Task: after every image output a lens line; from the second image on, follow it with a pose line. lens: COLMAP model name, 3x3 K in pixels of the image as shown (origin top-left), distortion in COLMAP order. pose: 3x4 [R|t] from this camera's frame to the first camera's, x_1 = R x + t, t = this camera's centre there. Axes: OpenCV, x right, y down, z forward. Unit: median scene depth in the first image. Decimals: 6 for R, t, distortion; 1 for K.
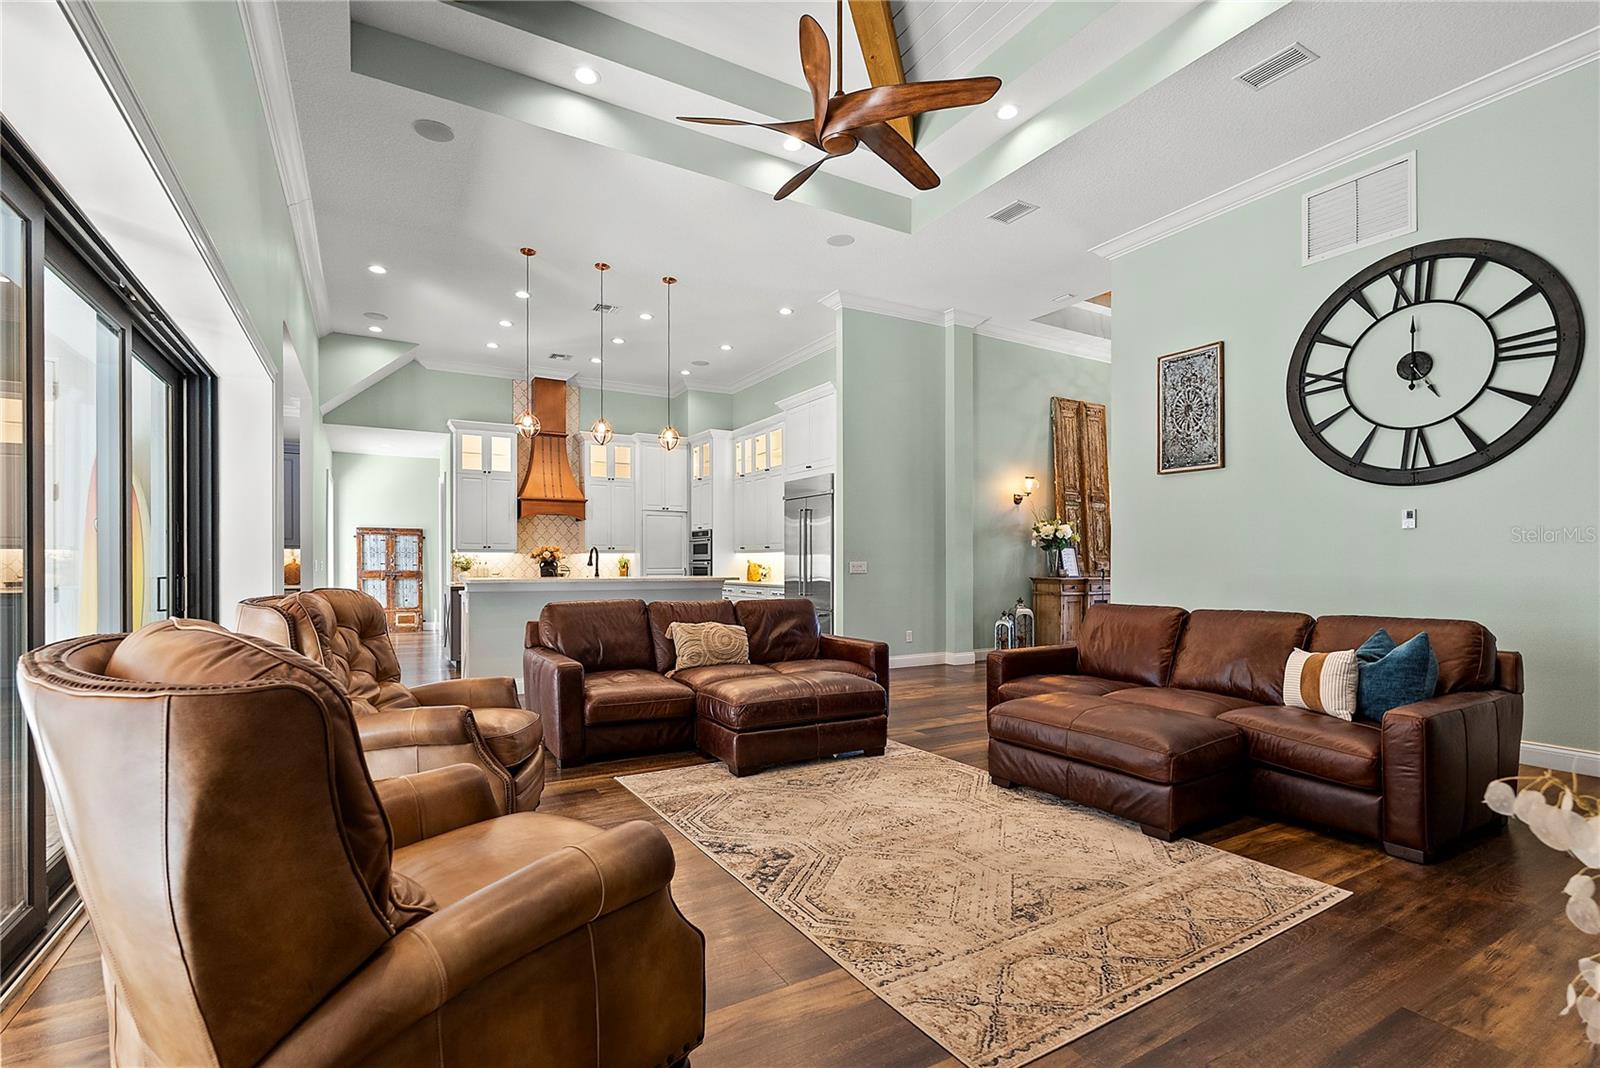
lens RADIAL K [[747.2, 0, 806.3], [0, 747.2, 567.1], [0, 0, 1]] dist [-0.001841, 0.000102]
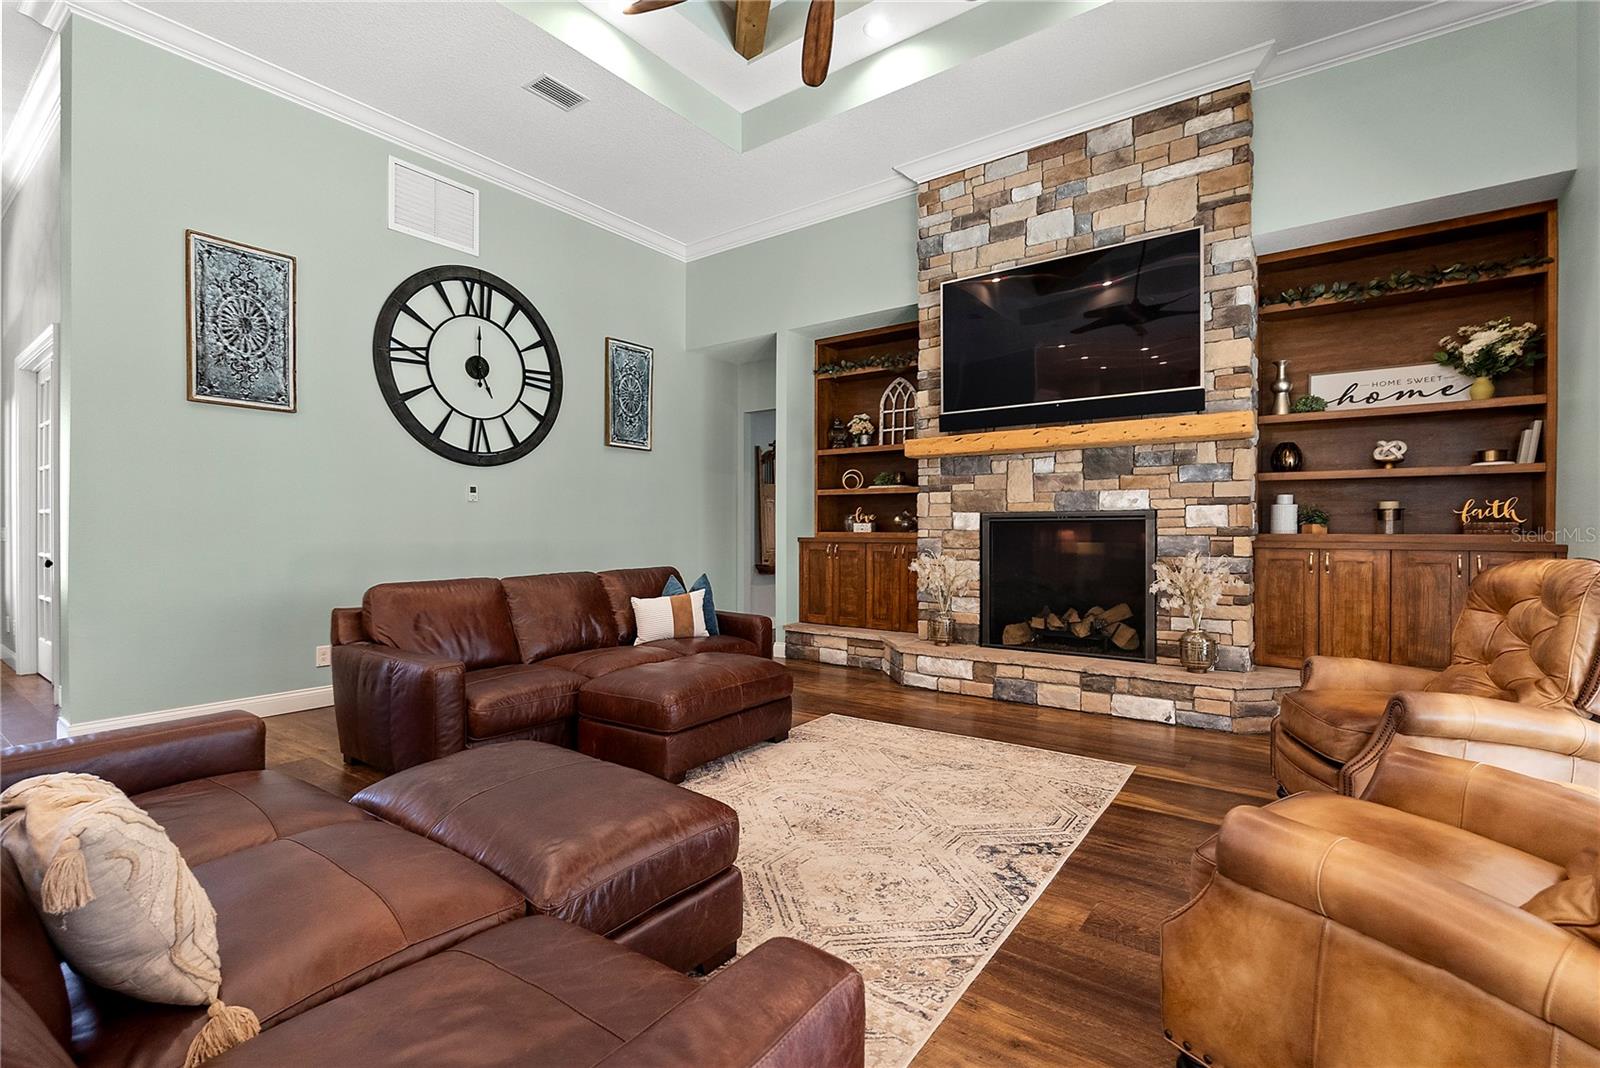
lens RADIAL K [[725.6, 0, 805.2], [0, 725.6, 530.7], [0, 0, 1]] dist [-0.003232, -0.000309]
pose [[-0.396058, 0.001583, 0.918224, -0.485758], [0.005112, 0.999987, 0.000480, -0.002775], [-0.918211, 0.004884, -0.396061, 1.001743]]
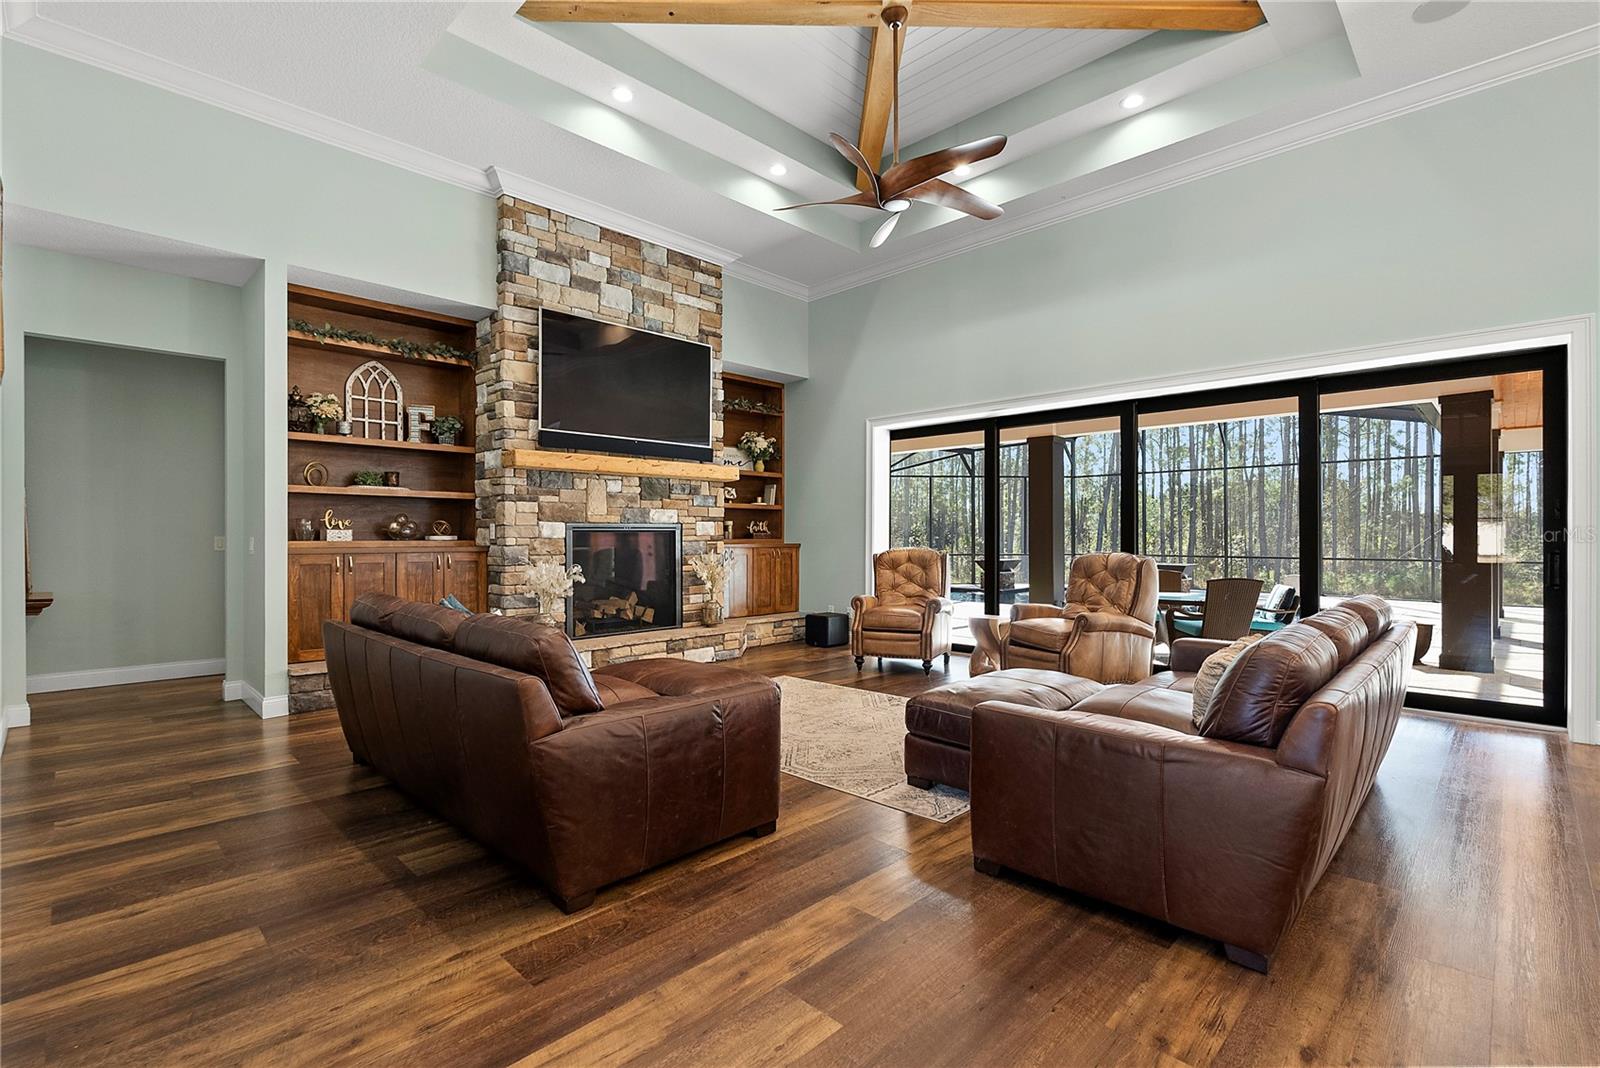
lens RADIAL K [[725.6, 0, 805.2], [0, 725.6, 530.7], [0, 0, 1]] dist [-0.003232, -0.000309]
pose [[-0.964851, 0.001208, -0.262794, 0.398849], [0.001300, 0.999999, -0.000176, -0.014170], [0.262794, -0.000511, -0.964852, 1.662954]]
